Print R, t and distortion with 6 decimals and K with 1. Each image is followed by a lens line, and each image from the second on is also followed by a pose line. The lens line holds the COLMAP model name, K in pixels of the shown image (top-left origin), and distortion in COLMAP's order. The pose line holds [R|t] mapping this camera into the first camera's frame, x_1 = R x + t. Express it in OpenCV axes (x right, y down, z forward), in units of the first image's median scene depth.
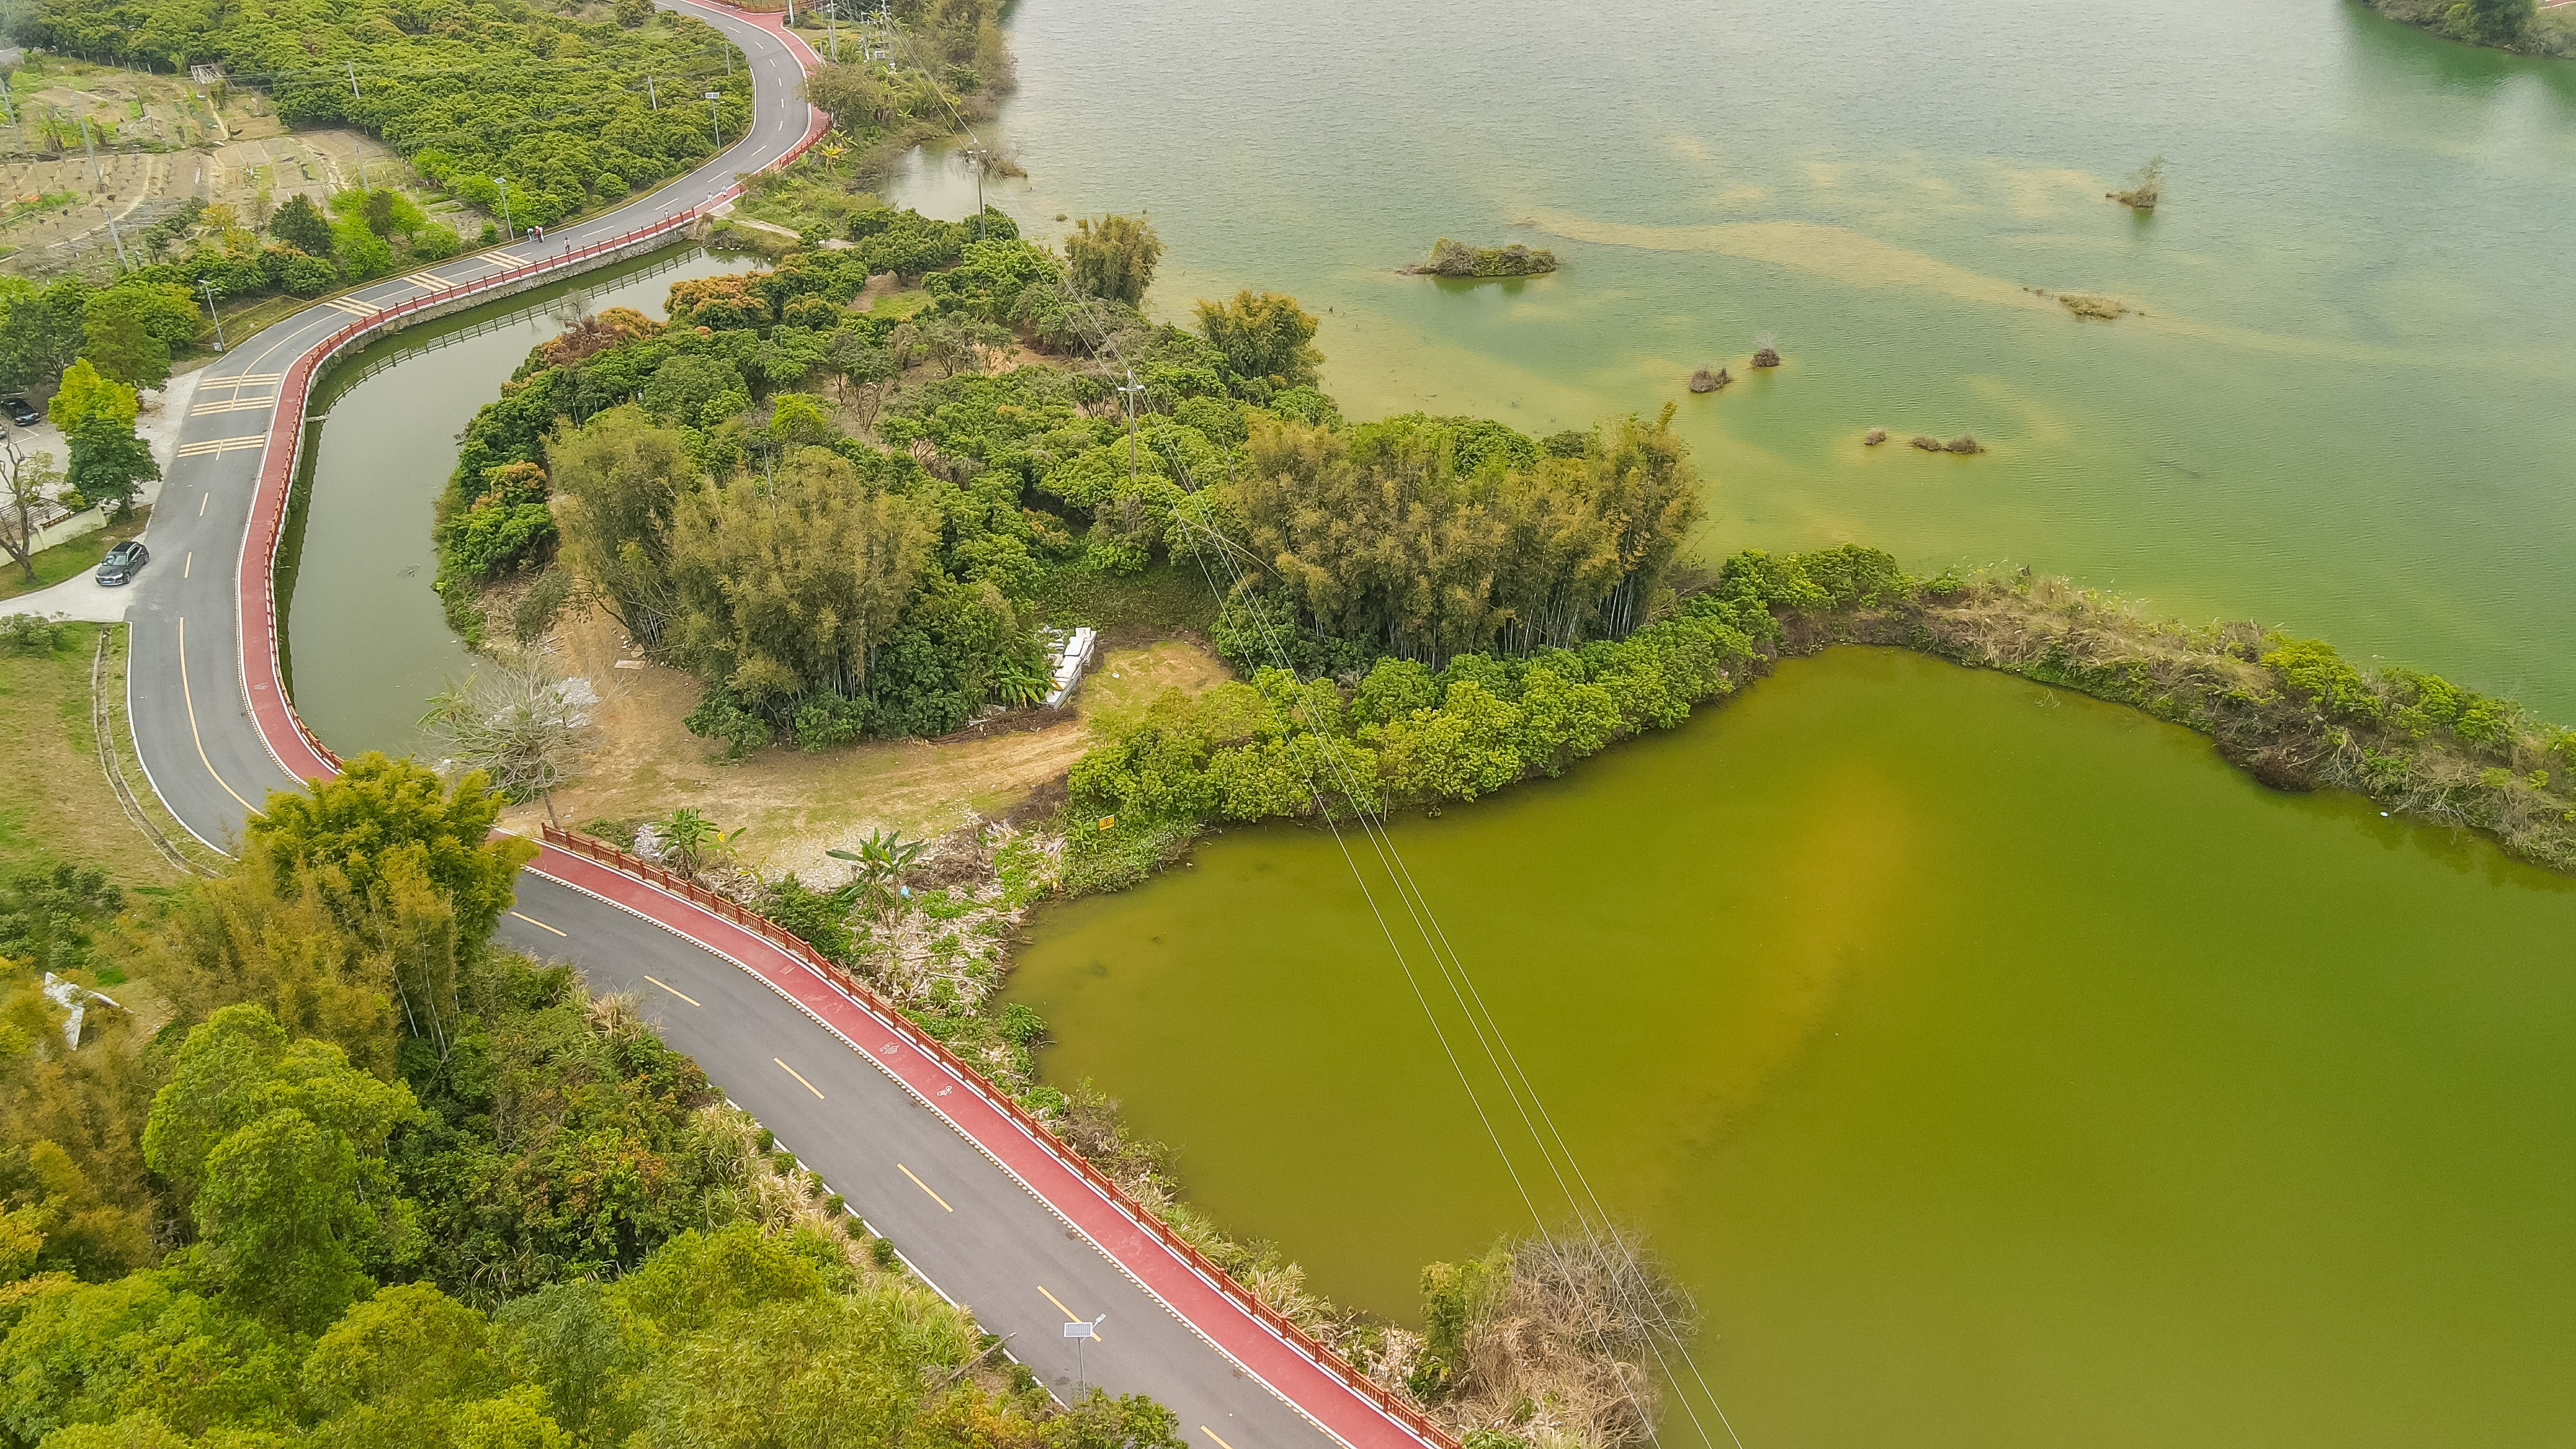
lens RADIAL K [[1902.9, 0, 1288.0], [0, 1902.9, 724.5], [0, 0, 1]] dist [-0.000220, 0.004563]
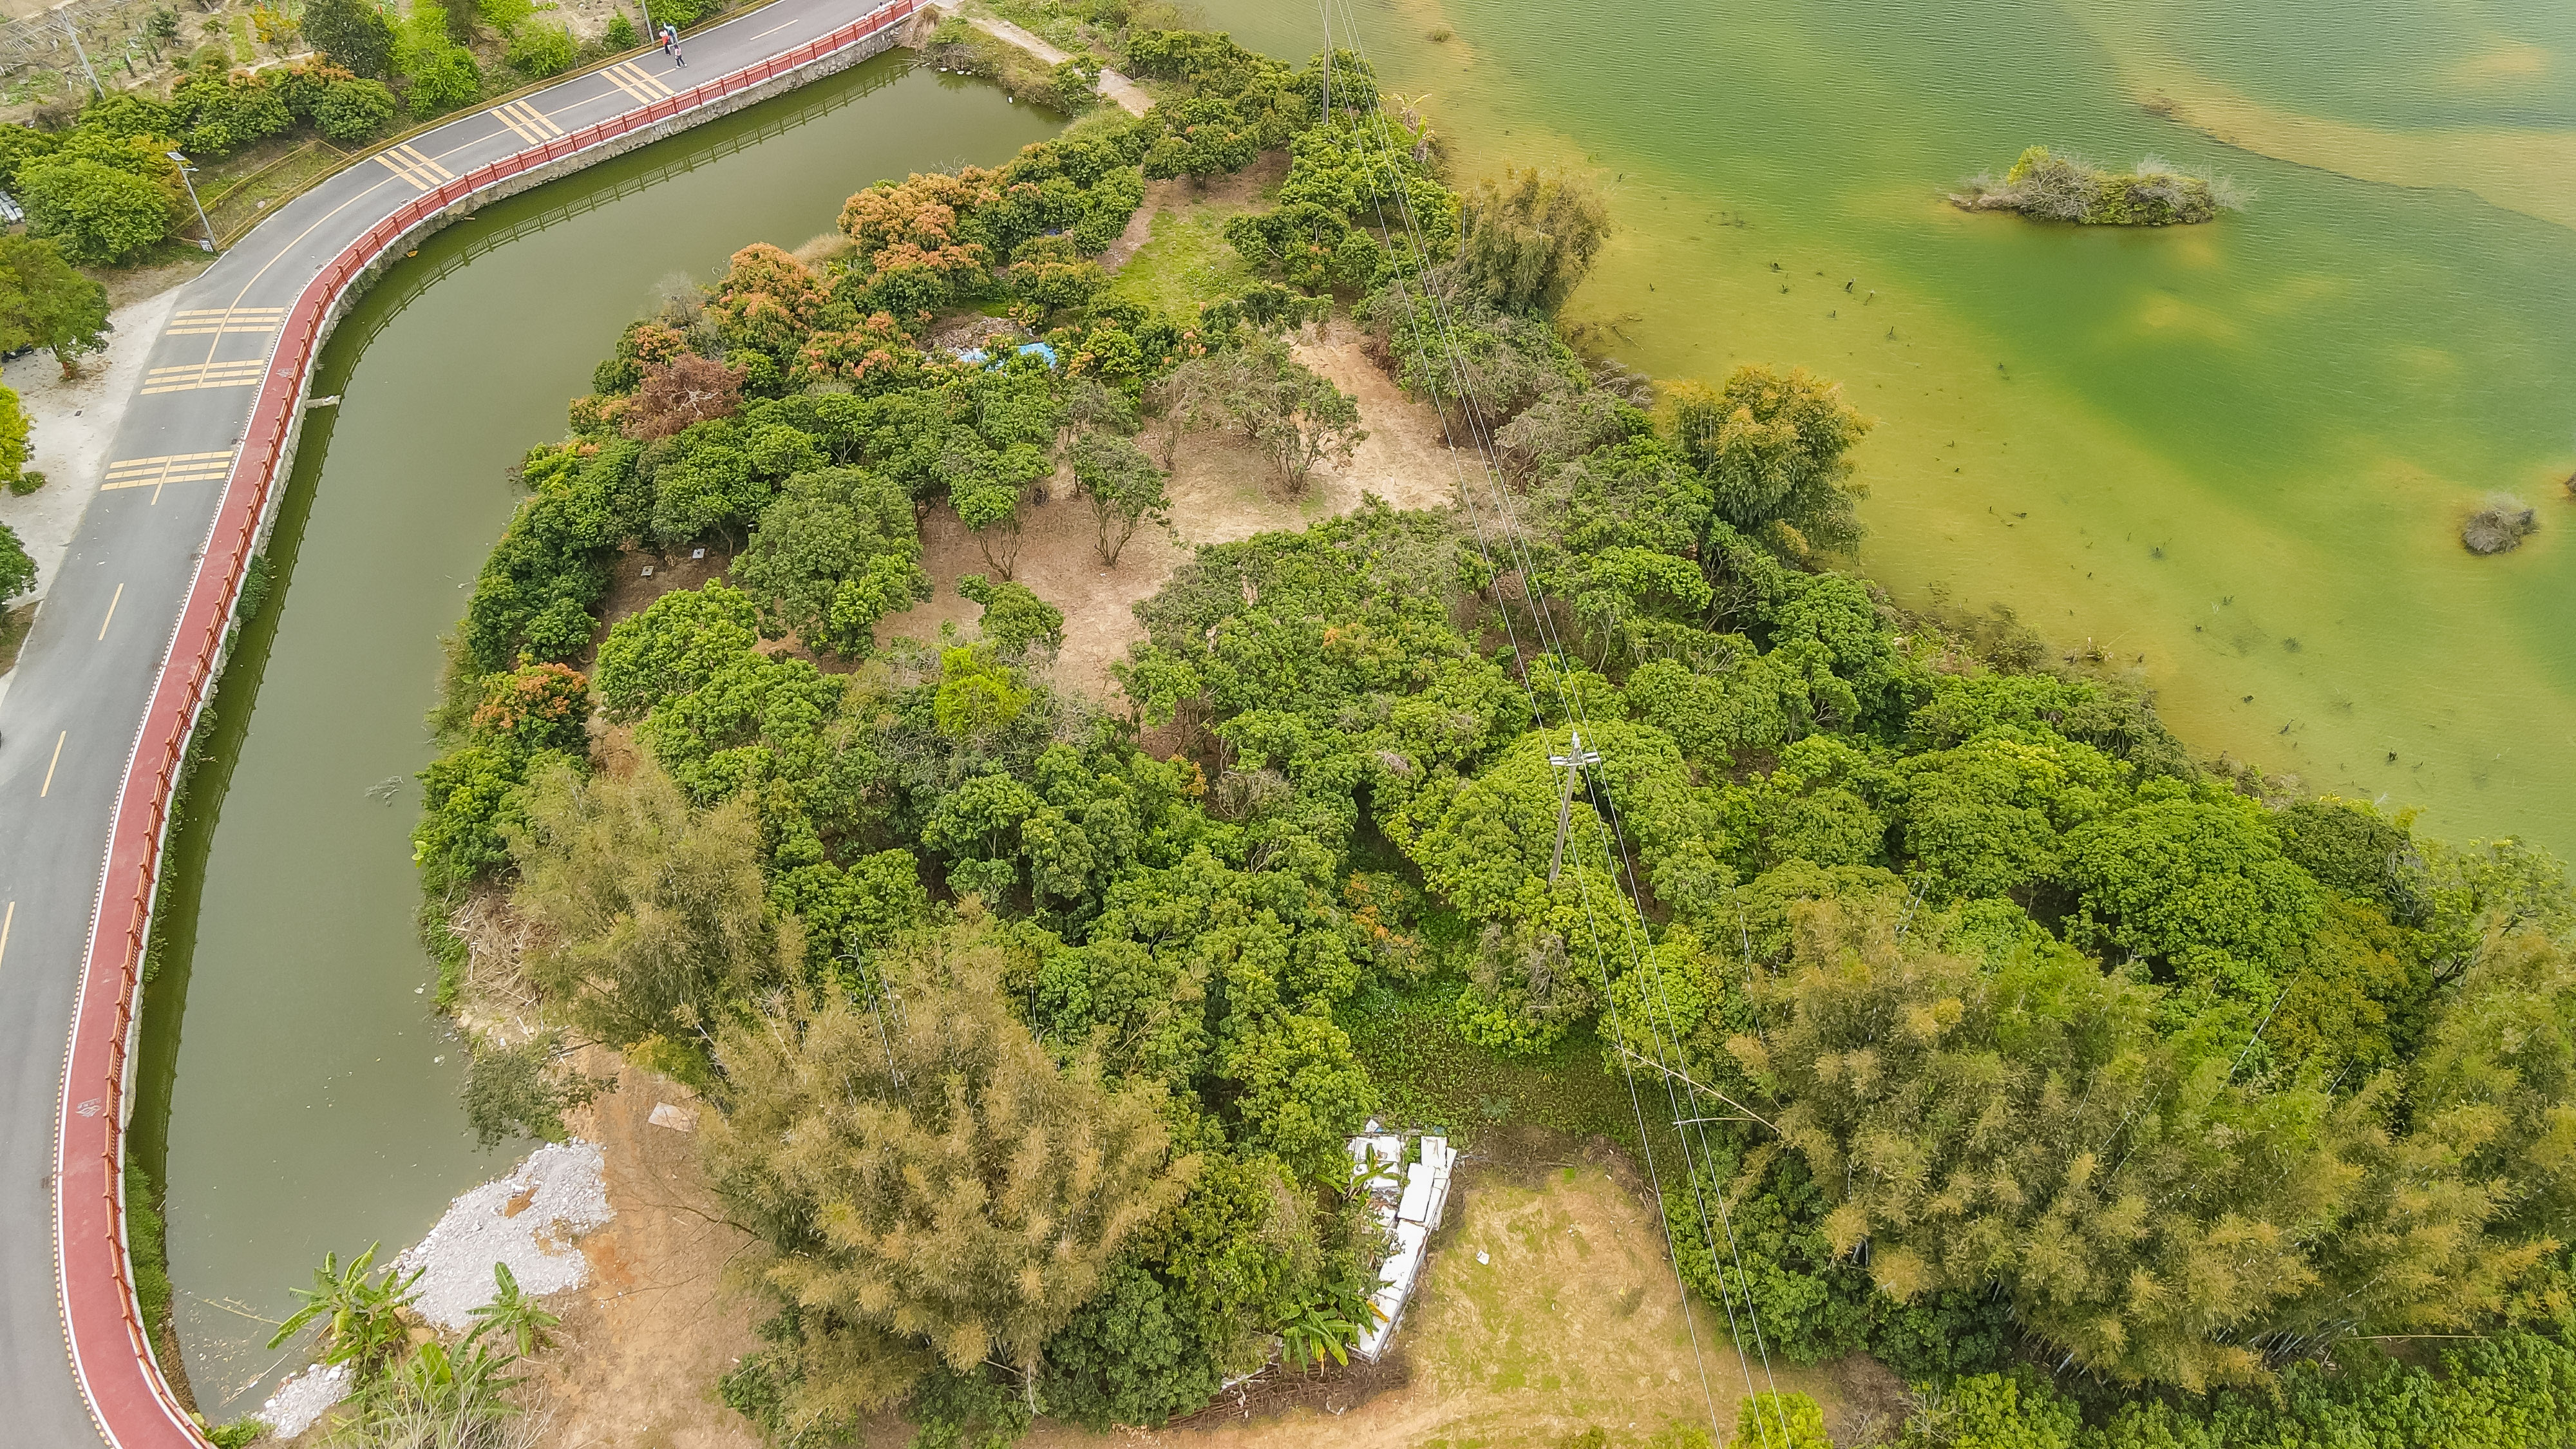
lens RADIAL K [[1902.9, 0, 1288.0], [0, 1902.9, 724.5], [0, 0, 1]] dist [-0.000220, 0.004563]
pose [[0.984359, 0.127945, -0.121111, -0.079702], [-0.095950, 0.965886, 0.240537, -0.249549], [0.147755, -0.225154, 0.963055, 0.383511]]
